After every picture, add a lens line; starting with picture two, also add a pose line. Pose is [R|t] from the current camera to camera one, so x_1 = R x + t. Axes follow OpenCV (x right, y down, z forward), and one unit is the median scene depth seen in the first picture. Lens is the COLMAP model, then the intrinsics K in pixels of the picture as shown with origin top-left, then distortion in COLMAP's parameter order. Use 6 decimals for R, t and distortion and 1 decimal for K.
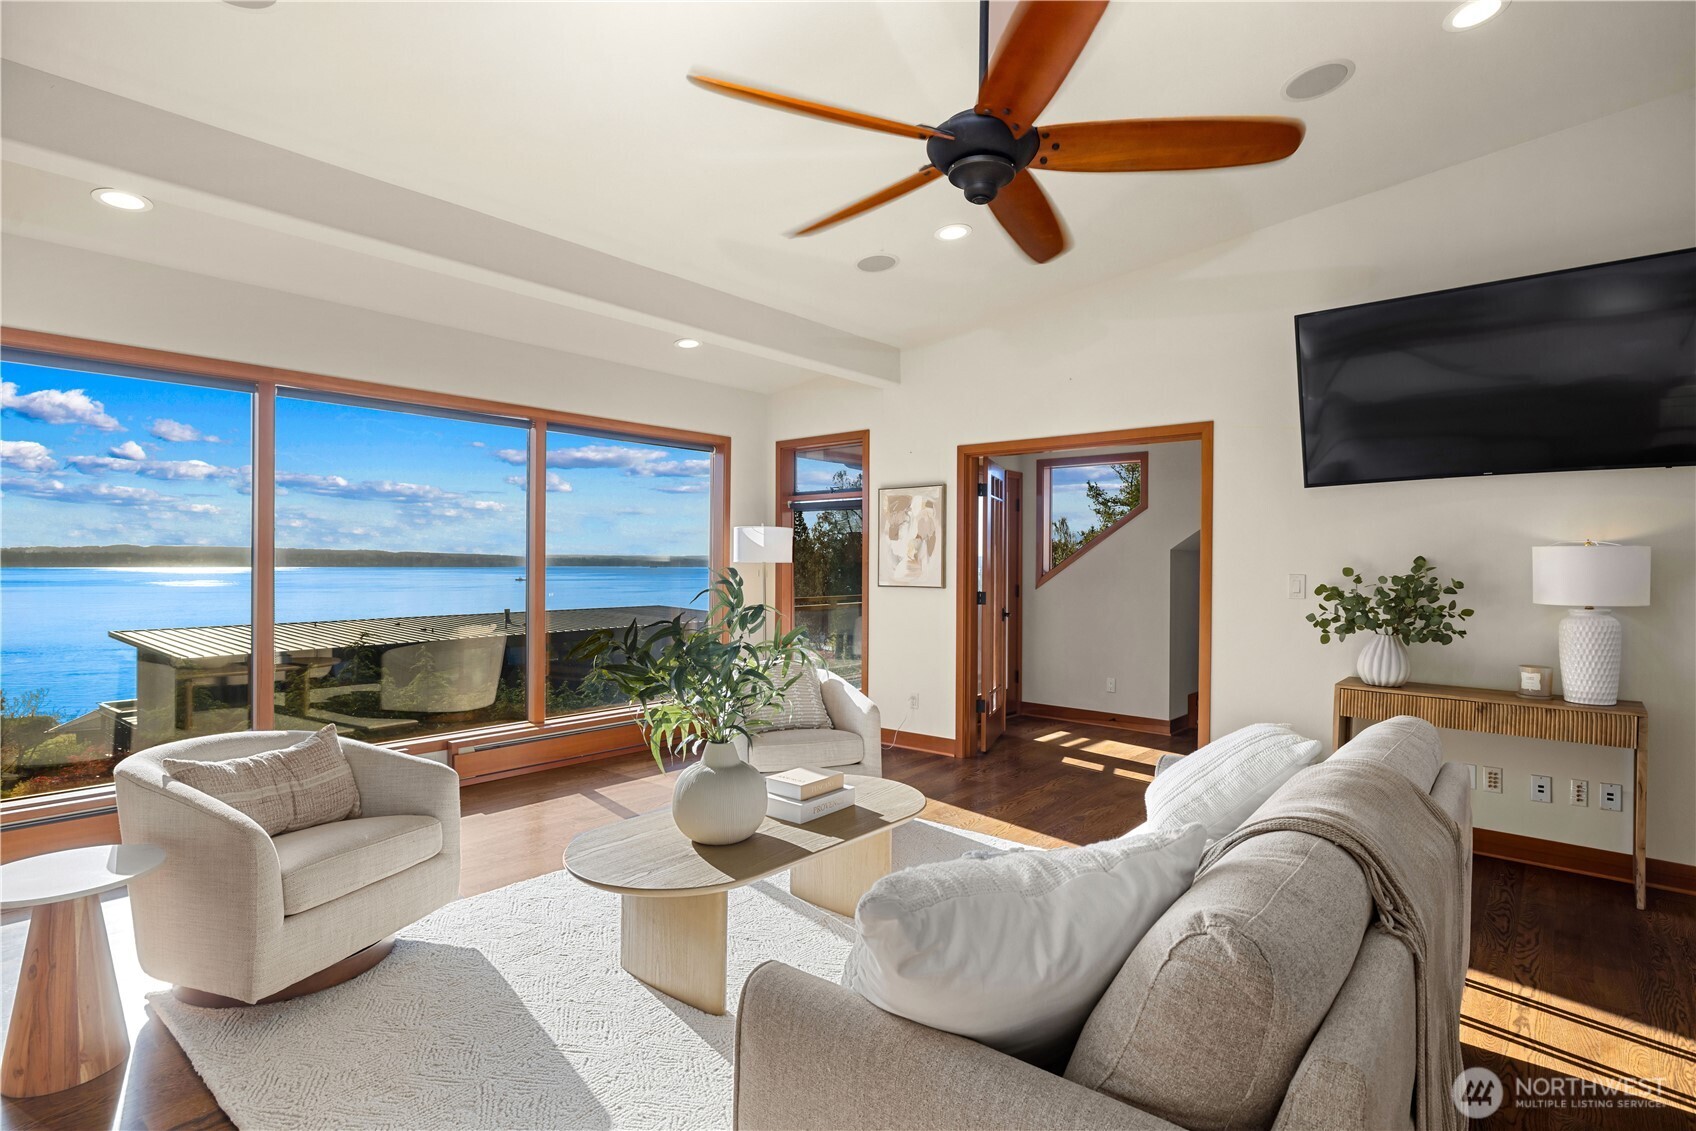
lens RADIAL K [[840.9, 0, 848.4], [0, 840.9, 567.5], [0, 0, 1]] dist [-0.020832, 0.000040]
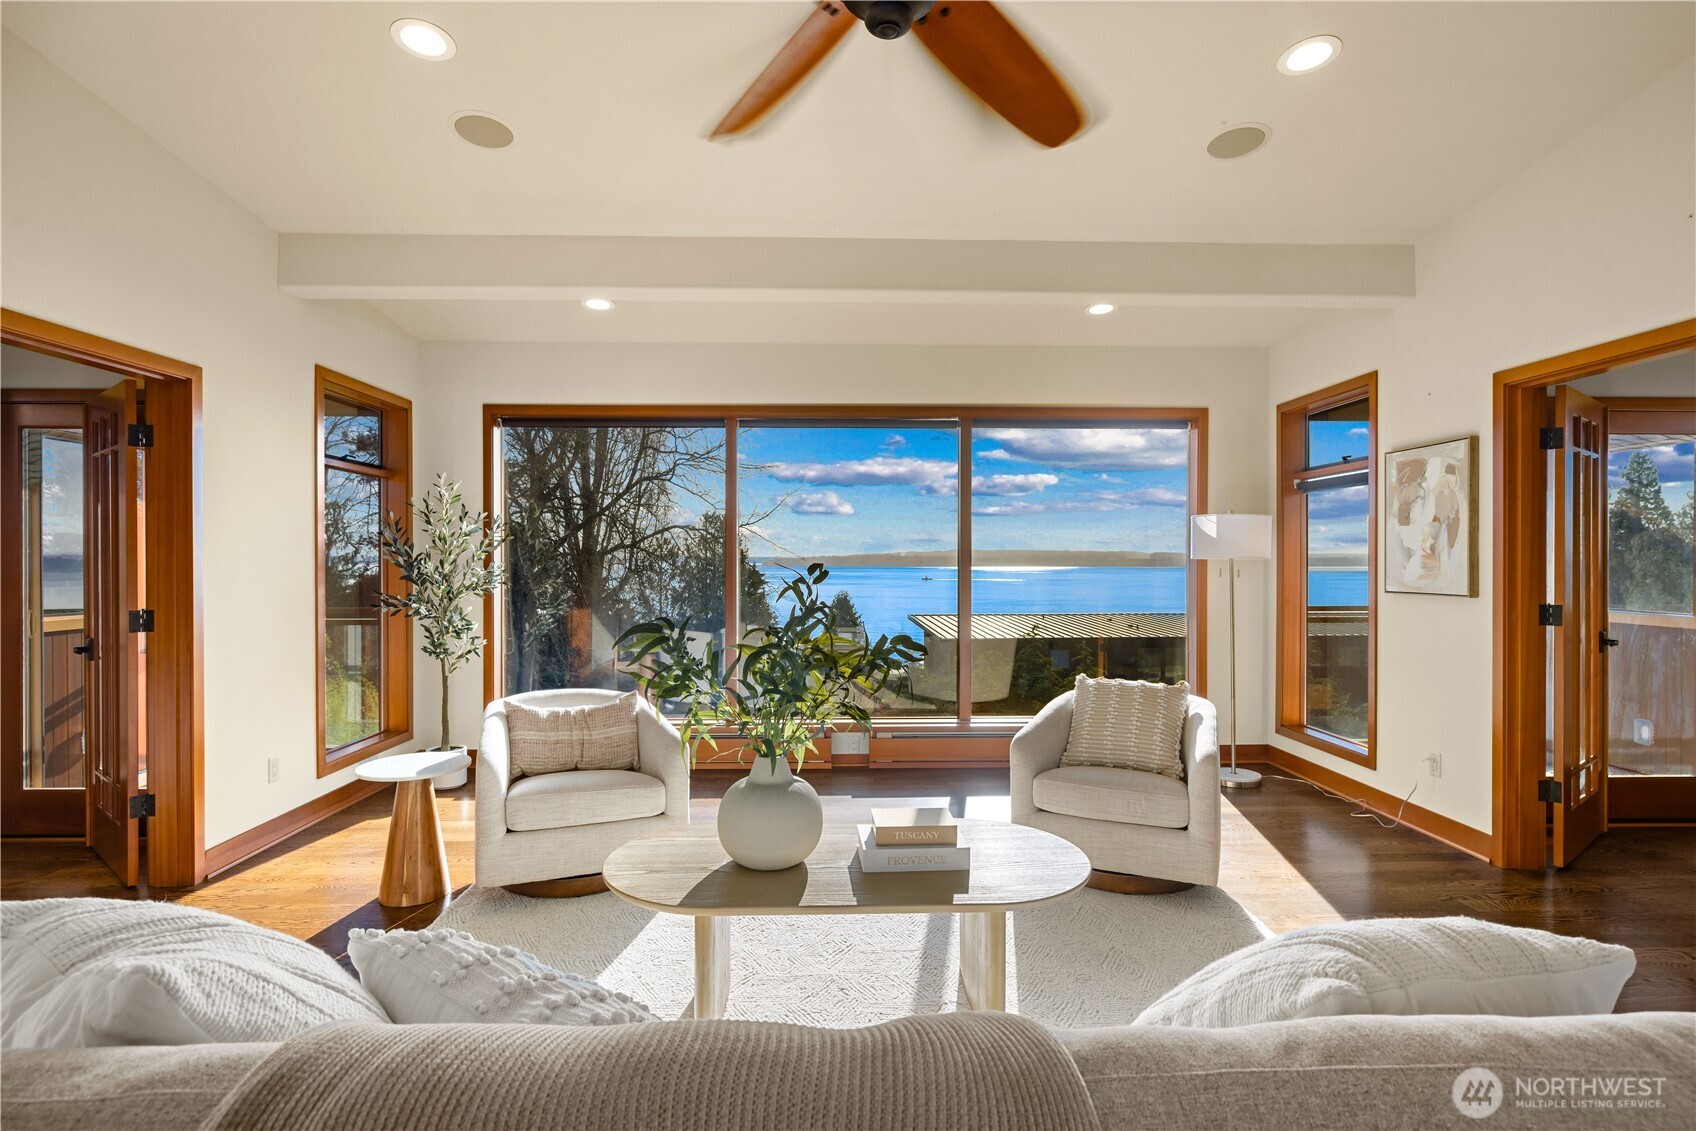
lens RADIAL K [[840.9, 0, 848.3], [0, 840.9, 561.3], [0, 0, 1]] dist [-0.020832, 0.000040]
pose [[0.663186, -0.003894, -0.748444, 0.269543], [-0.001336, 0.999979, -0.006386, 0.001771], [0.748453, 0.005235, 0.663167, 0.213806]]
